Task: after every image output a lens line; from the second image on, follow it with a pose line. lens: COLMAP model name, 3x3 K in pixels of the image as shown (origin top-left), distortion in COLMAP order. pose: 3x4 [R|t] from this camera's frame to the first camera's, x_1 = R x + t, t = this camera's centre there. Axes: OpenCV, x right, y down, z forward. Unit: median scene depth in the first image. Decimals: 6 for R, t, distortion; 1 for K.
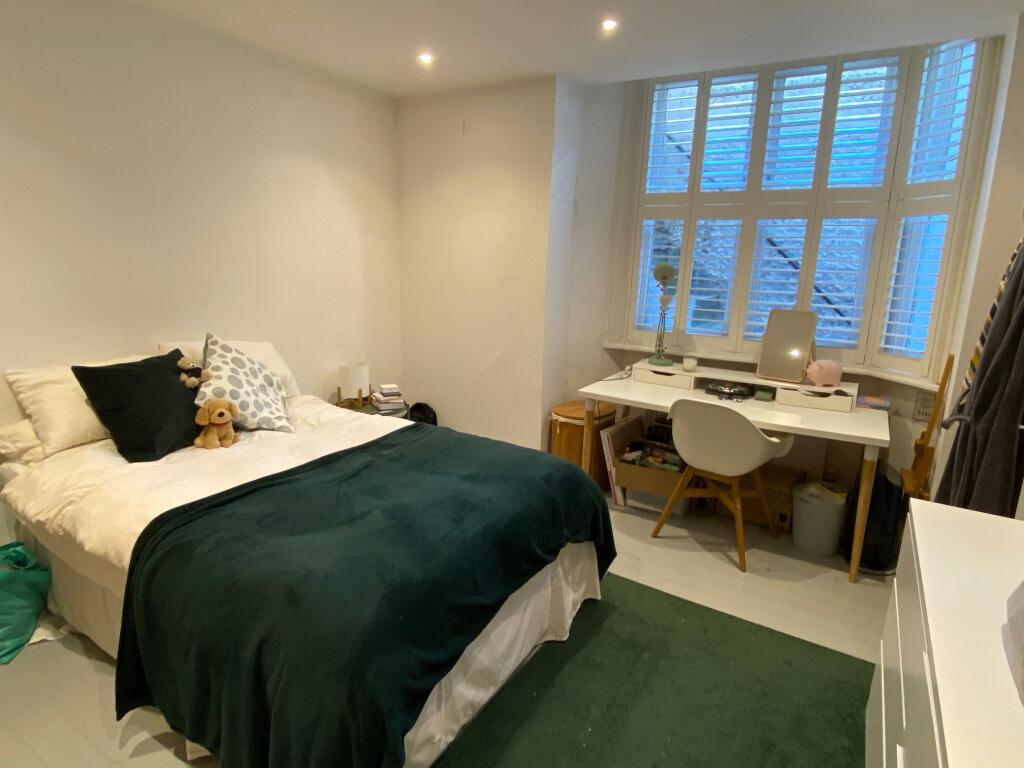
lens RADIAL K [[571.2, 0, 516.2], [0, 571.2, 381.5], [0, 0, 1]] dist [0.033678, -0.041634]
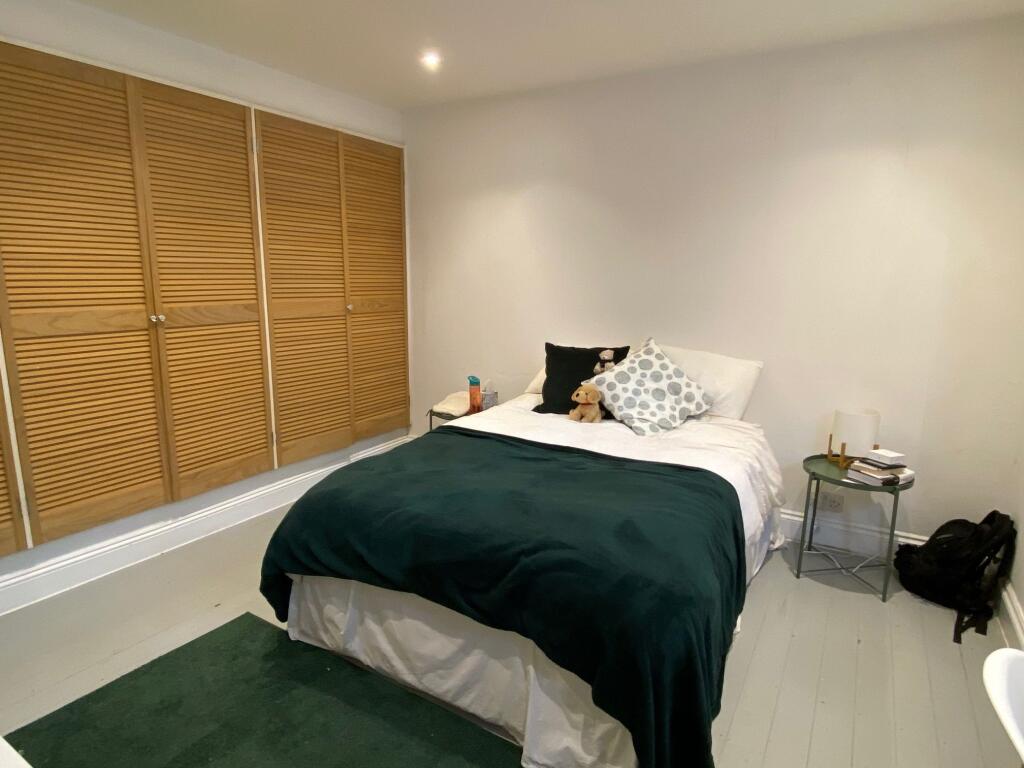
lens RADIAL K [[571.2, 0, 516.2], [0, 571.2, 381.5], [0, 0, 1]] dist [0.033678, -0.041634]
pose [[0.004805, 0.148801, -0.988855, 0.632021], [-0.222433, 0.964252, 0.144018, -0.107398], [0.974936, 0.219262, 0.037732, 0.743638]]
